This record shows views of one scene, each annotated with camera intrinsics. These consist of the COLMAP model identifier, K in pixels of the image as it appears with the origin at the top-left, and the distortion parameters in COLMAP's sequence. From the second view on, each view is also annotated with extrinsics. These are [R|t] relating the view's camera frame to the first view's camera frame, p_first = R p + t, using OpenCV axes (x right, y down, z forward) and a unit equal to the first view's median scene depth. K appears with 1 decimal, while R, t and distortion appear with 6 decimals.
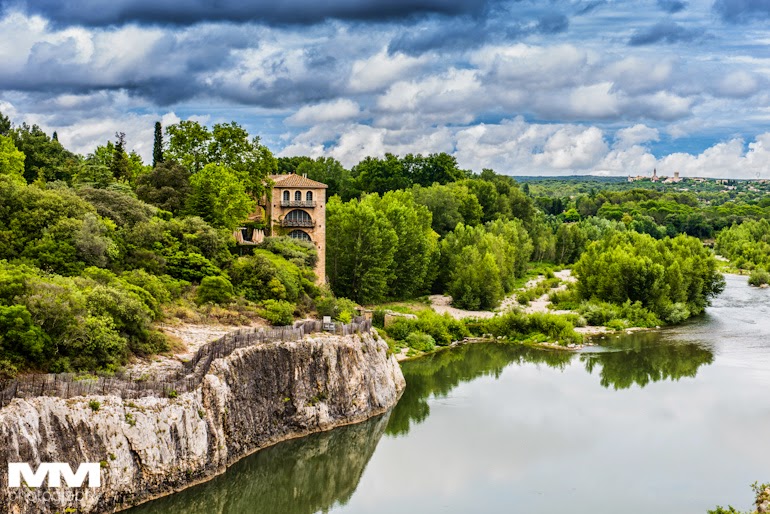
lens RADIAL K [[1240.6, 0, 385.7], [0, 1240.6, 257.5], [0, 0, 1]] dist [0.041245, 0.000000]
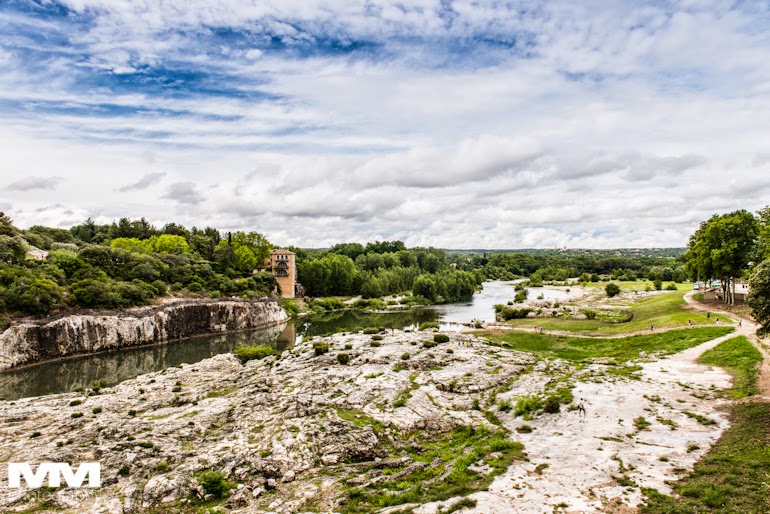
lens RADIAL K [[519.7, 0, 389.2], [0, 519.7, 251.3], [0, 0, 1]] dist [0.010217, -0.003645]
pose [[0.991227, -0.014027, -0.131427, 0.612490], [0.005369, 0.997805, -0.065996, 0.030458], [0.132064, 0.064712, 0.989127, -0.250025]]
